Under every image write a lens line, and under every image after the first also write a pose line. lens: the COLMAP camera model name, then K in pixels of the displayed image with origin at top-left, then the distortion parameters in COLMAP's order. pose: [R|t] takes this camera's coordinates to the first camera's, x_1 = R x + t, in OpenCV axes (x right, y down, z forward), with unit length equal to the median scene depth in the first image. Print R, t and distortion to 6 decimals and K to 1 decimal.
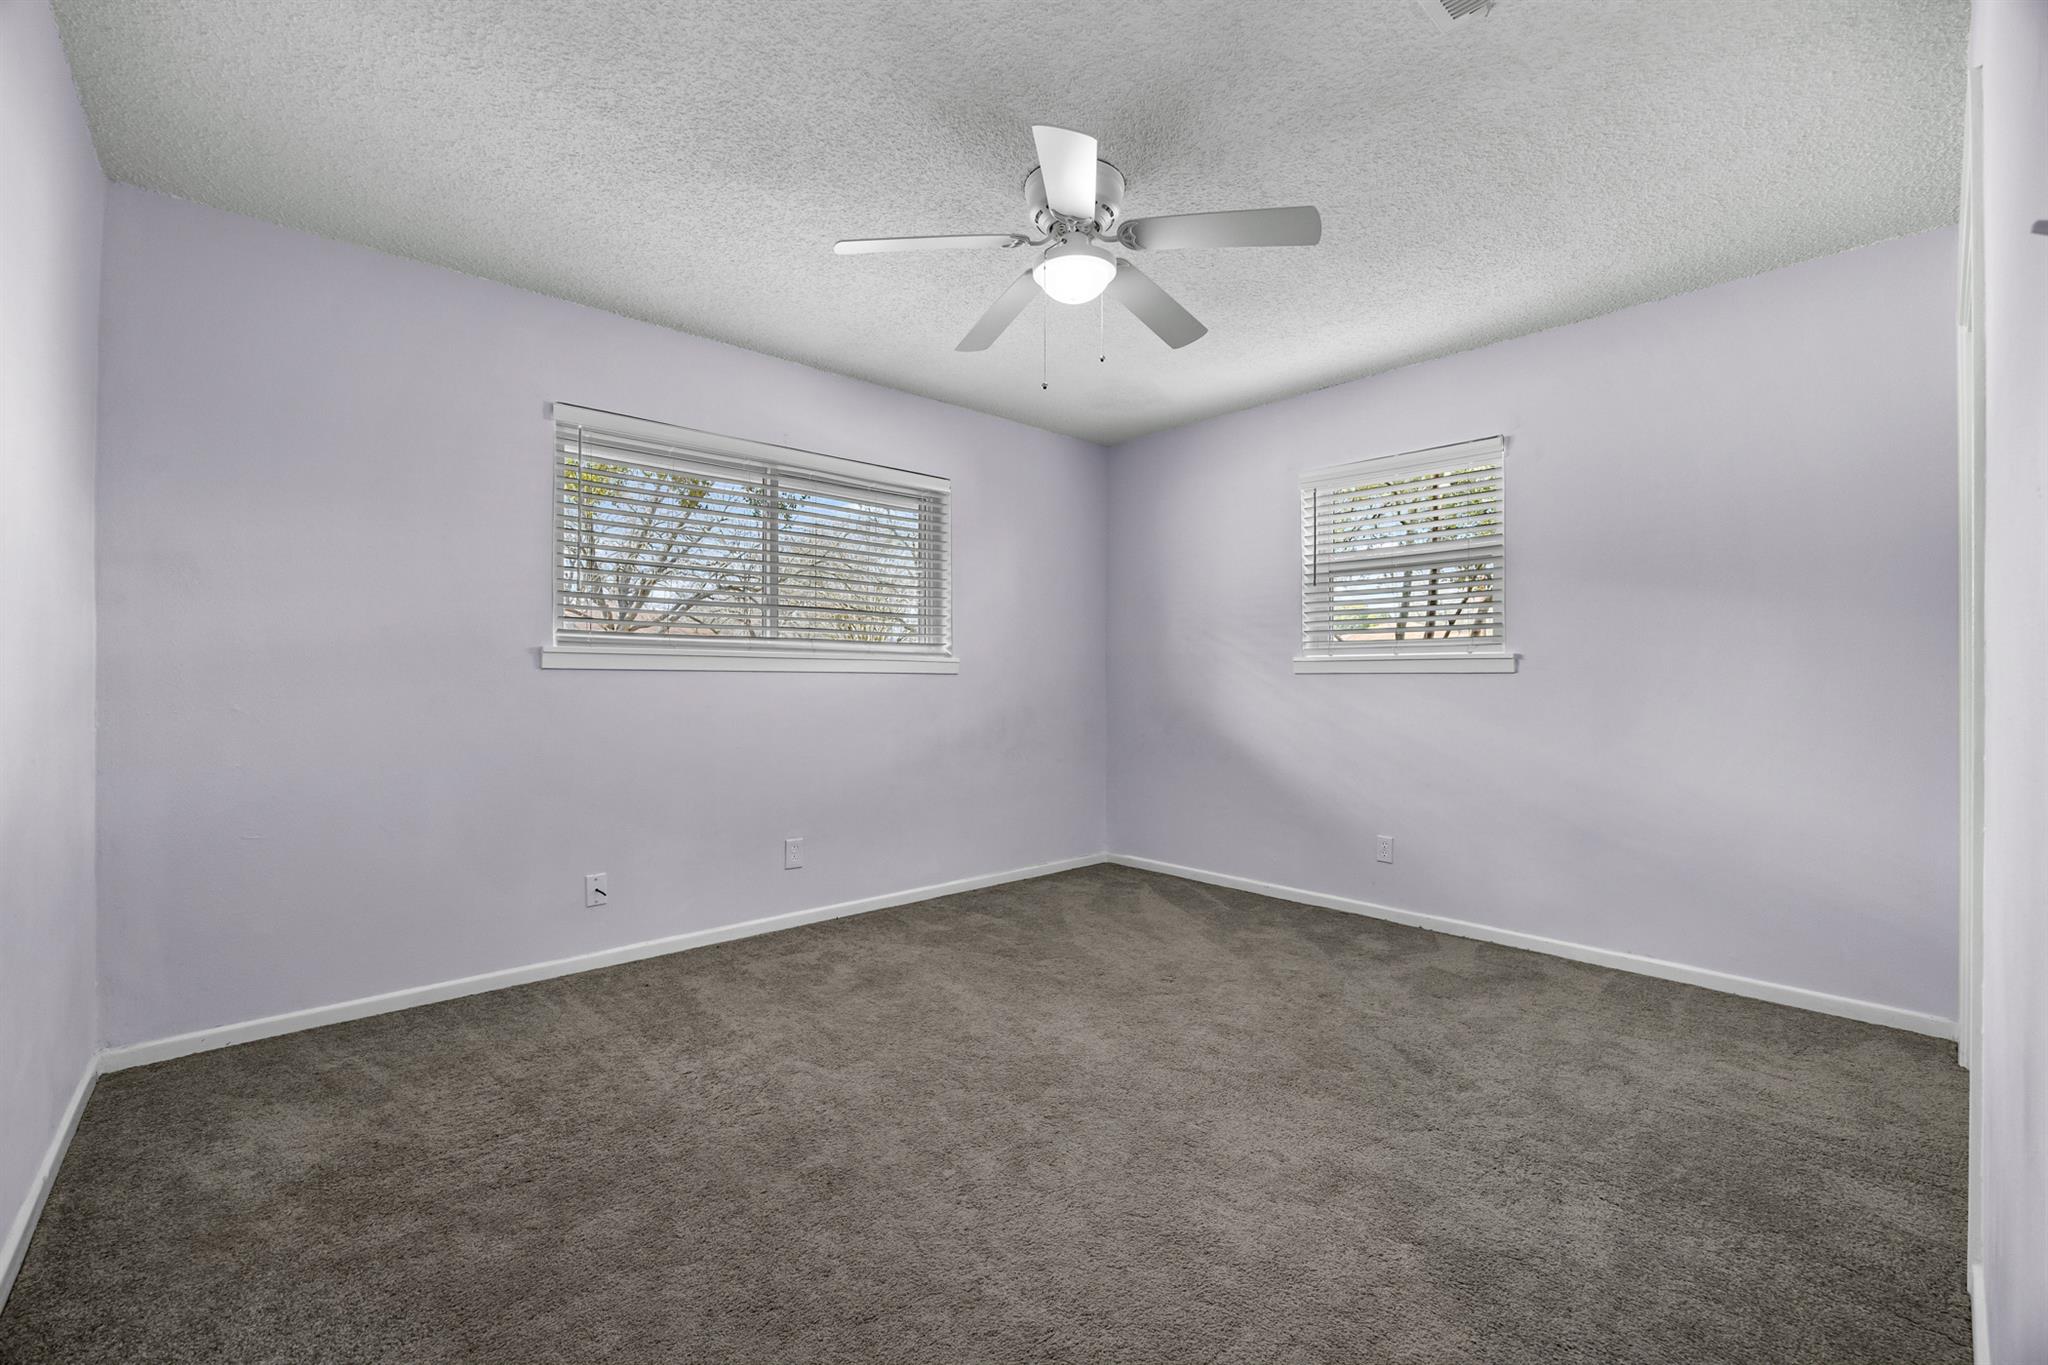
lens RADIAL K [[860.5, 0, 1025.5], [0, 860.5, 679.2], [0, 0, 1]] dist [-0.017731, 0.001749]
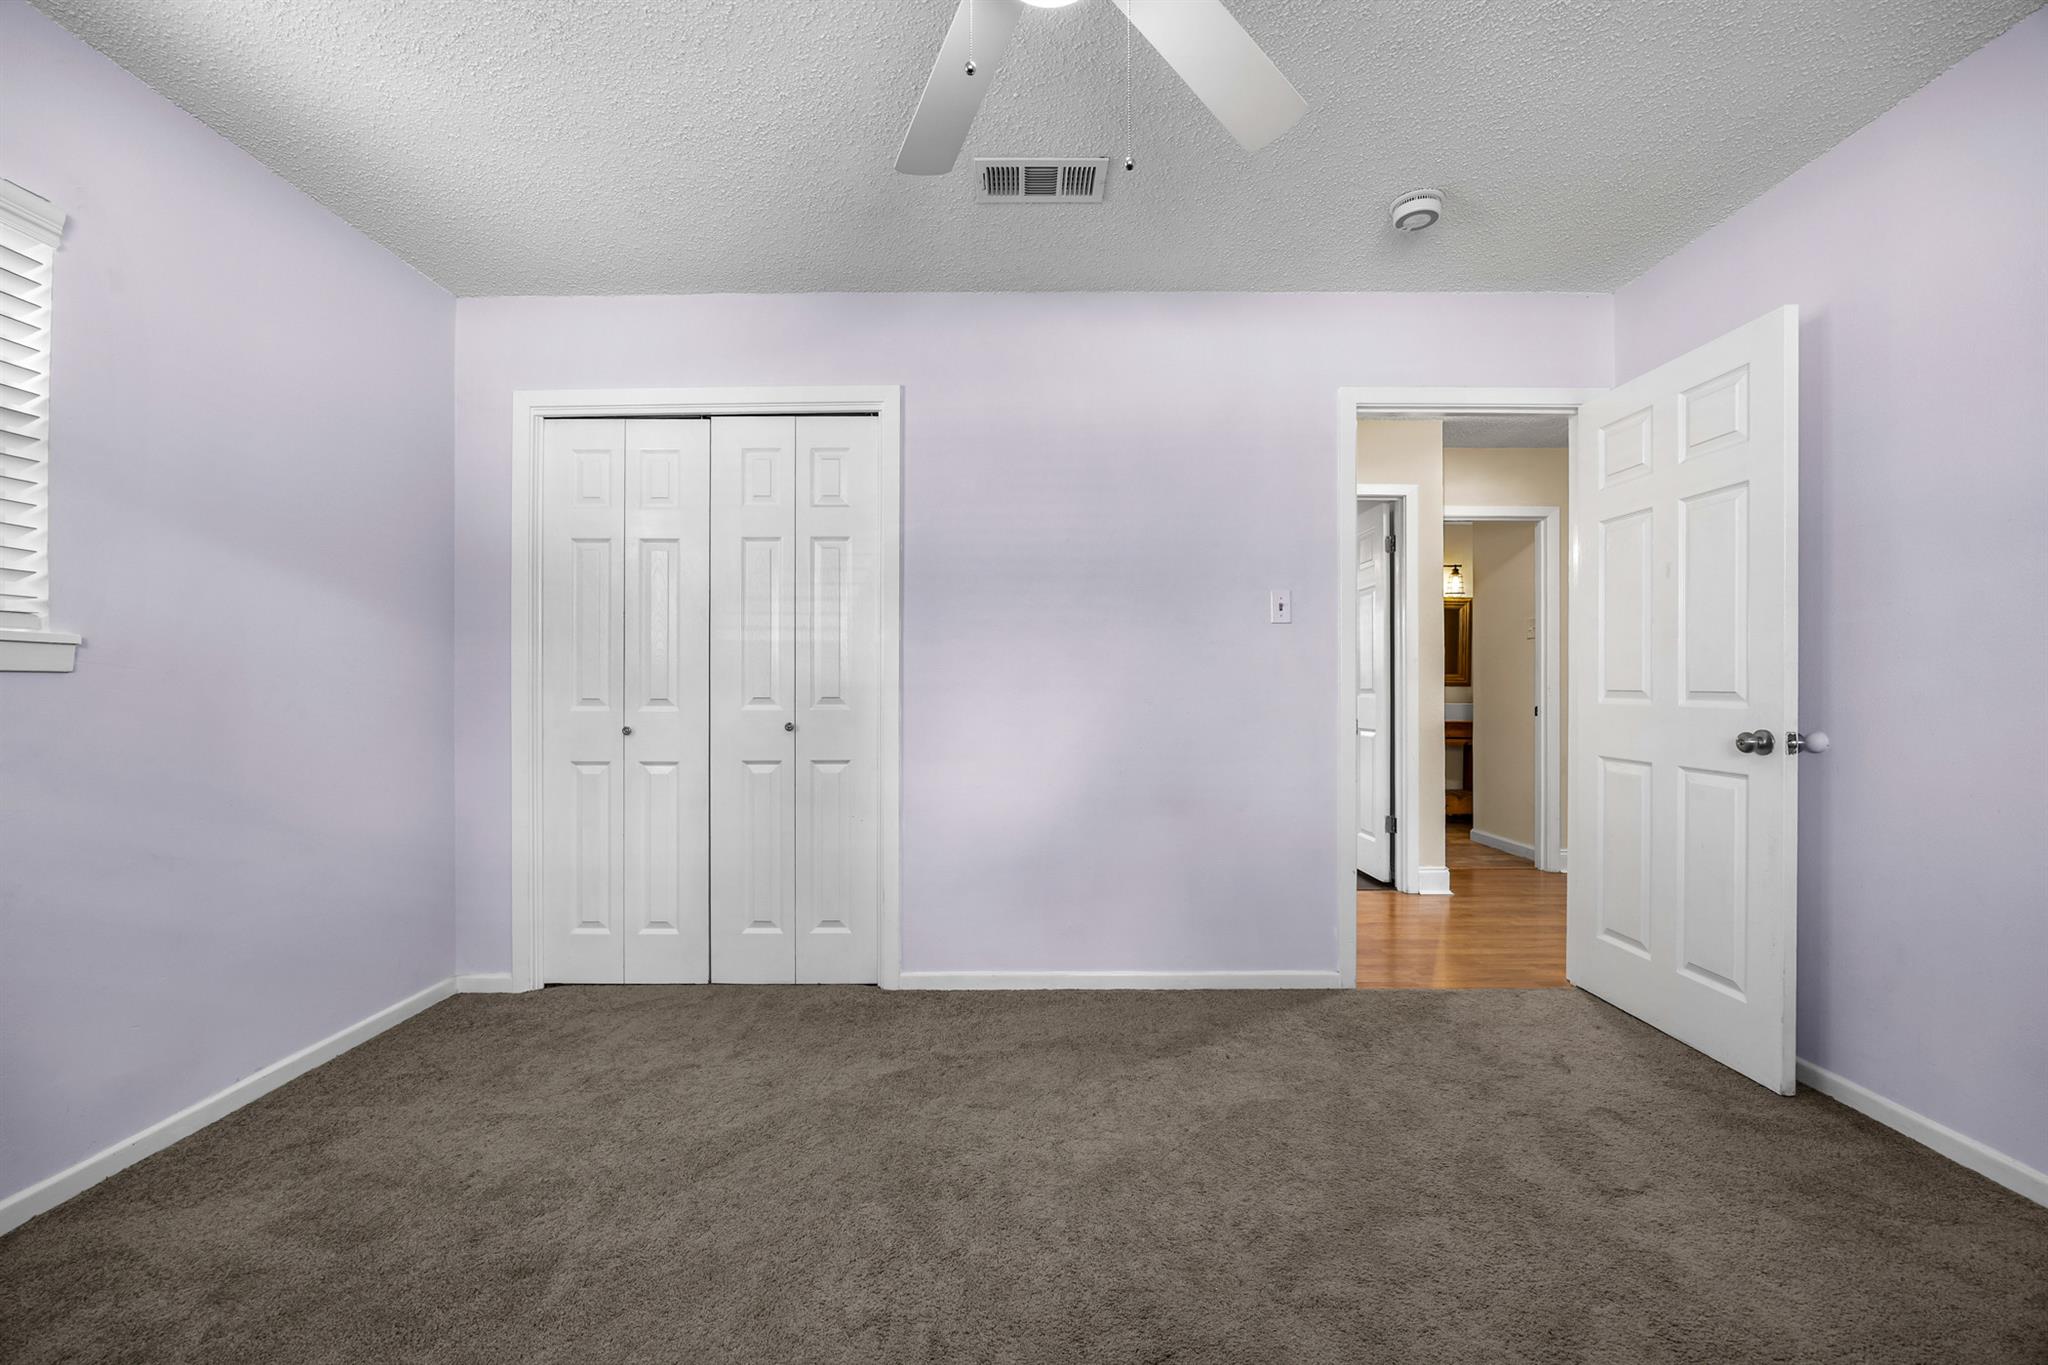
lens RADIAL K [[860.5, 0, 1014.3], [0, 860.5, 694.1], [0, 0, 1]] dist [-0.017731, 0.001749]
pose [[-0.736766, -0.006995, 0.676112, -0.264286], [-0.002968, 0.999970, 0.007111, -0.001031], [-0.676142, 0.003232, -0.736765, 1.285267]]
